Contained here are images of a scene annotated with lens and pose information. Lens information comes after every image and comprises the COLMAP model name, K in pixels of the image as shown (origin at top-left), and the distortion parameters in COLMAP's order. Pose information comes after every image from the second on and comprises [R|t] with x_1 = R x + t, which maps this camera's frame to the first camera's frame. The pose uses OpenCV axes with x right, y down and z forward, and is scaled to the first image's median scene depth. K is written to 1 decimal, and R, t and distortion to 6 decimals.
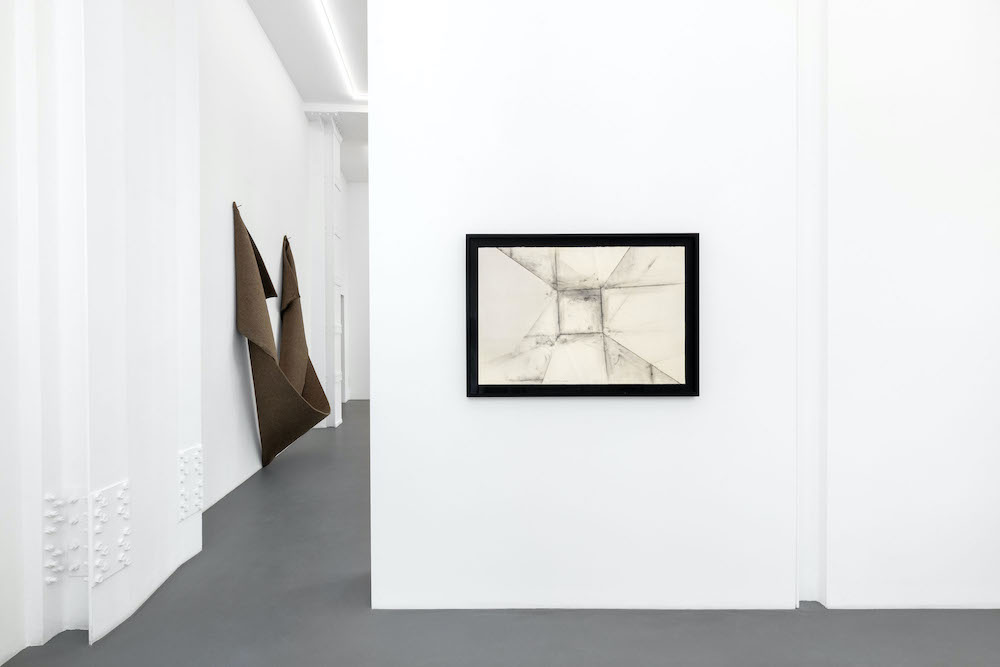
lens RADIAL K [[505.6, 0, 500.0], [0, 505.6, 333.5], [0, 0, 1]] dist [0.002960, -0.000086]
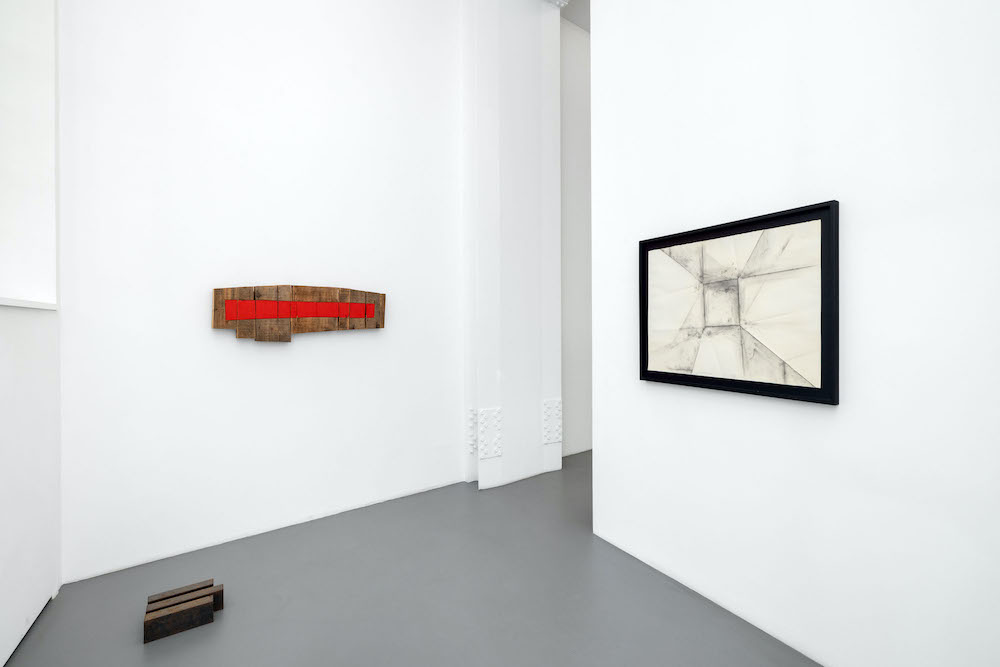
lens RADIAL K [[481.4, 0, 500.0], [0, 481.4, 333.5], [0, 0, 1]] dist [-0.001179, -0.000752]
pose [[0.502117, 0.017242, -0.864628, 0.750525], [-0.007126, 0.999850, 0.015801, 0.002828], [0.864770, -0.001772, 0.502165, 0.161013]]
